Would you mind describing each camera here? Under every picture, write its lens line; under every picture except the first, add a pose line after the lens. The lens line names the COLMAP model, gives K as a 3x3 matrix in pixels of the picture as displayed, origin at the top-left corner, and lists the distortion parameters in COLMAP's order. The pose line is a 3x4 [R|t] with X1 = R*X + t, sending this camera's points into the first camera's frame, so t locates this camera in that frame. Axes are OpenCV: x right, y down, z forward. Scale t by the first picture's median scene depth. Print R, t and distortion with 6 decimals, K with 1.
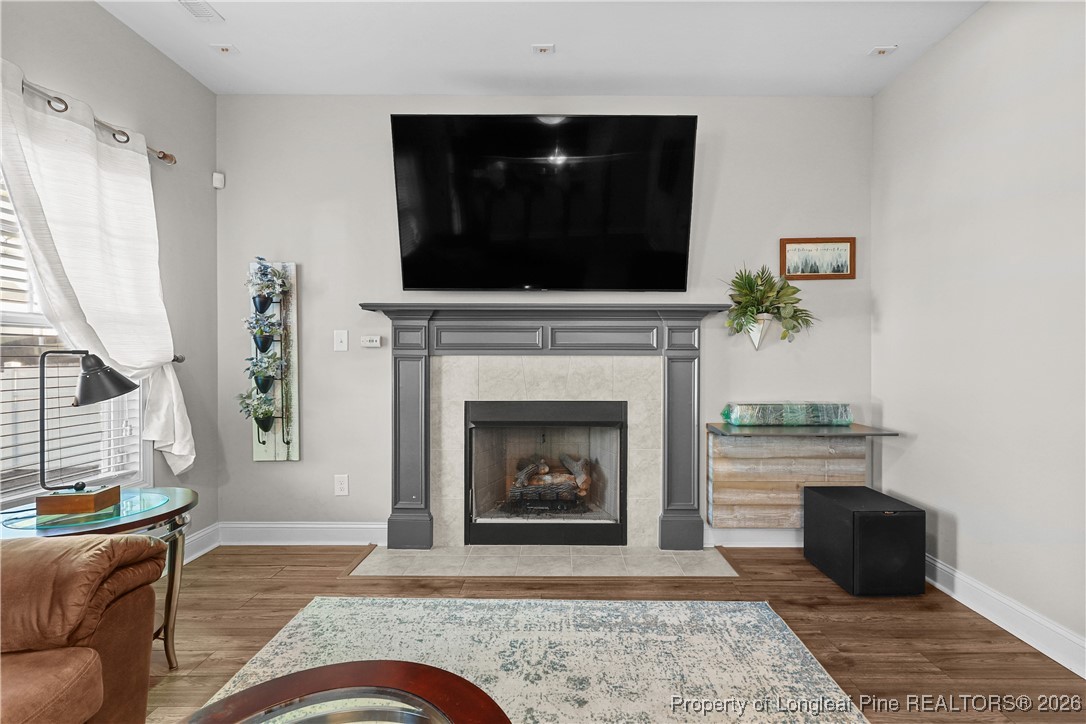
lens RADIAL K [[494.3, 0, 552.0], [0, 494.3, 362.8], [0, 0, 1]] dist [-0.000106, -0.000370]
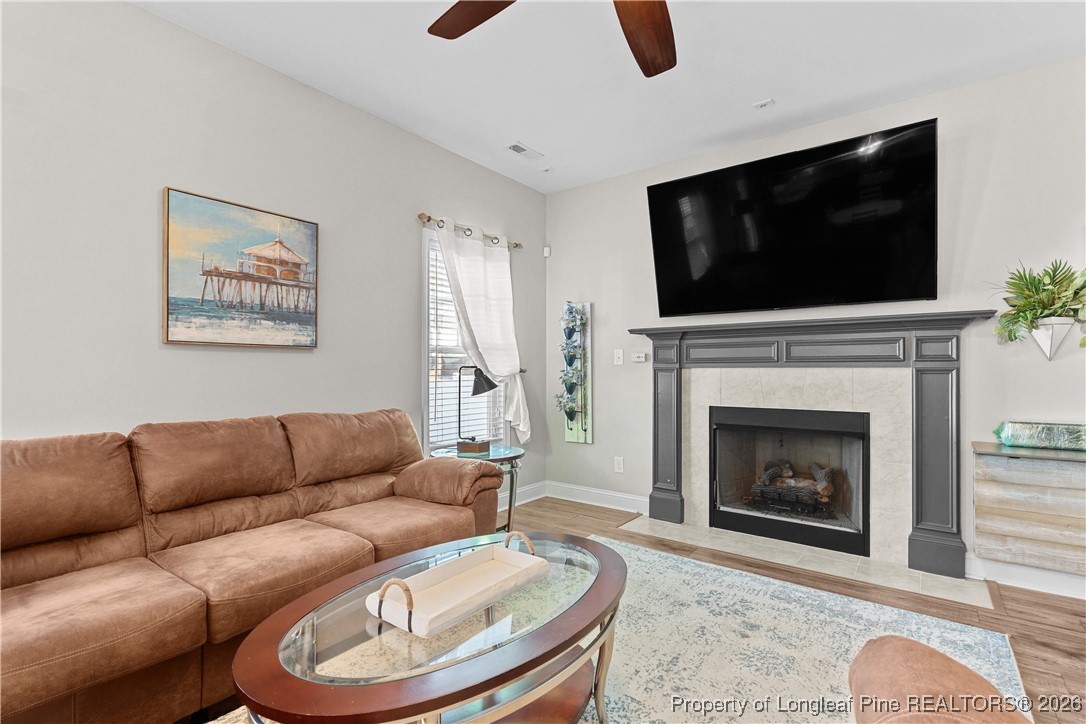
lens RADIAL K [[500.4, 0, 556.2], [0, 500.4, 368.5], [0, 0, 1]] dist [-0.001573, -0.000102]
pose [[0.803702, -0.003251, -0.595023, 0.251257], [-0.005046, 0.999912, -0.012279, 0.003435], [0.595010, 0.012871, 0.803615, -0.200194]]
